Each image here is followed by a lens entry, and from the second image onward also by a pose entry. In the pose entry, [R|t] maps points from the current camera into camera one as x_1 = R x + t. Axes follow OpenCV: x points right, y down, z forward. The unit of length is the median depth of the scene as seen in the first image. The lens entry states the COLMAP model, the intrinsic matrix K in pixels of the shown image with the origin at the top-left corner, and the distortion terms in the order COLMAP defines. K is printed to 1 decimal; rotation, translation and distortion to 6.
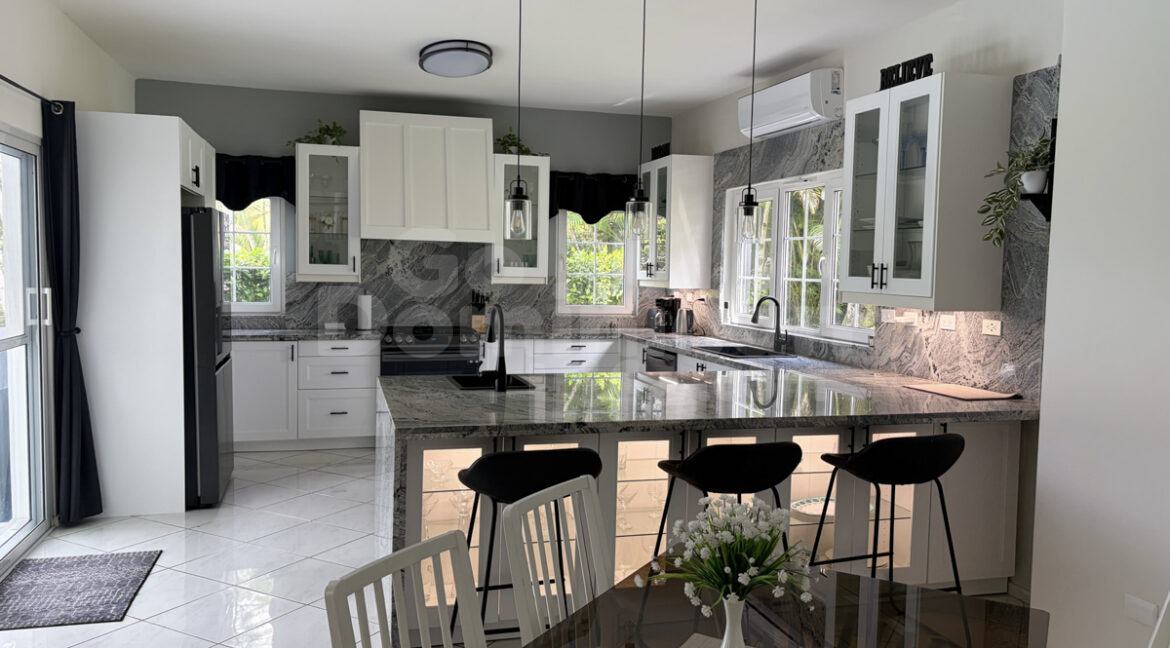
lens RADIAL K [[879.0, 0, 585.5], [0, 879.0, 322.7], [0, 0, 1]] dist [0.025208, -0.023923]
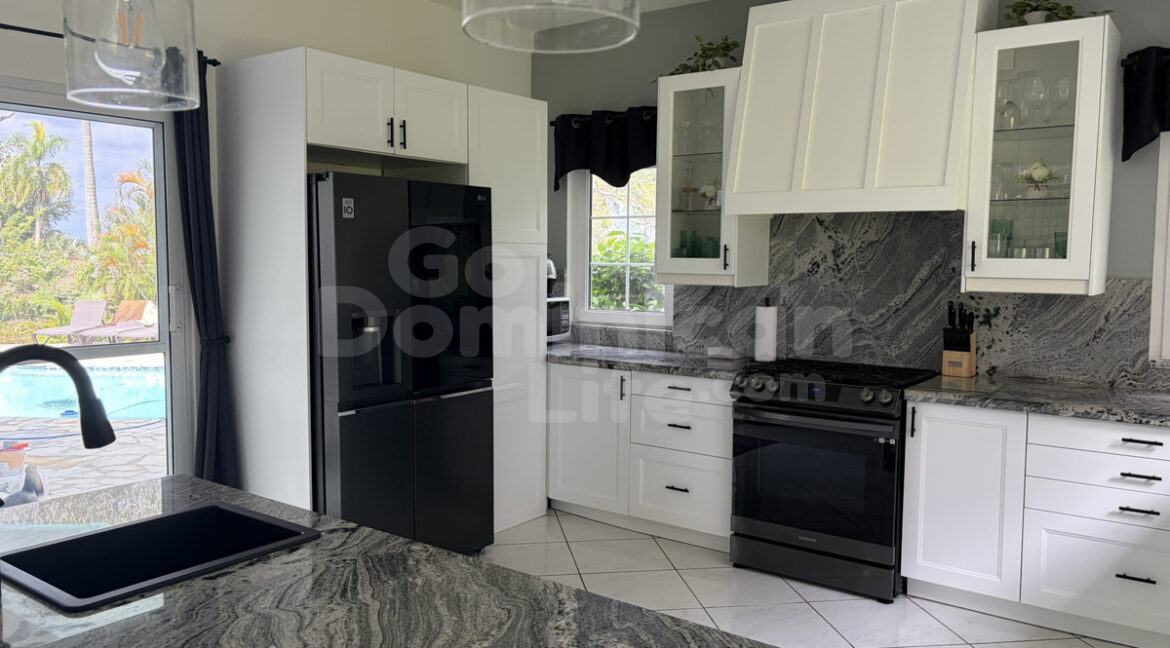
lens RADIAL K [[879.0, 0, 583.3], [0, 879.0, 328.3], [0, 0, 1]] dist [0.025208, -0.023923]
pose [[0.585183, 0.049711, -0.809376, 0.180324], [-0.051732, 0.998375, 0.023917, -0.024146], [0.809249, 0.027875, 0.586804, 0.527534]]
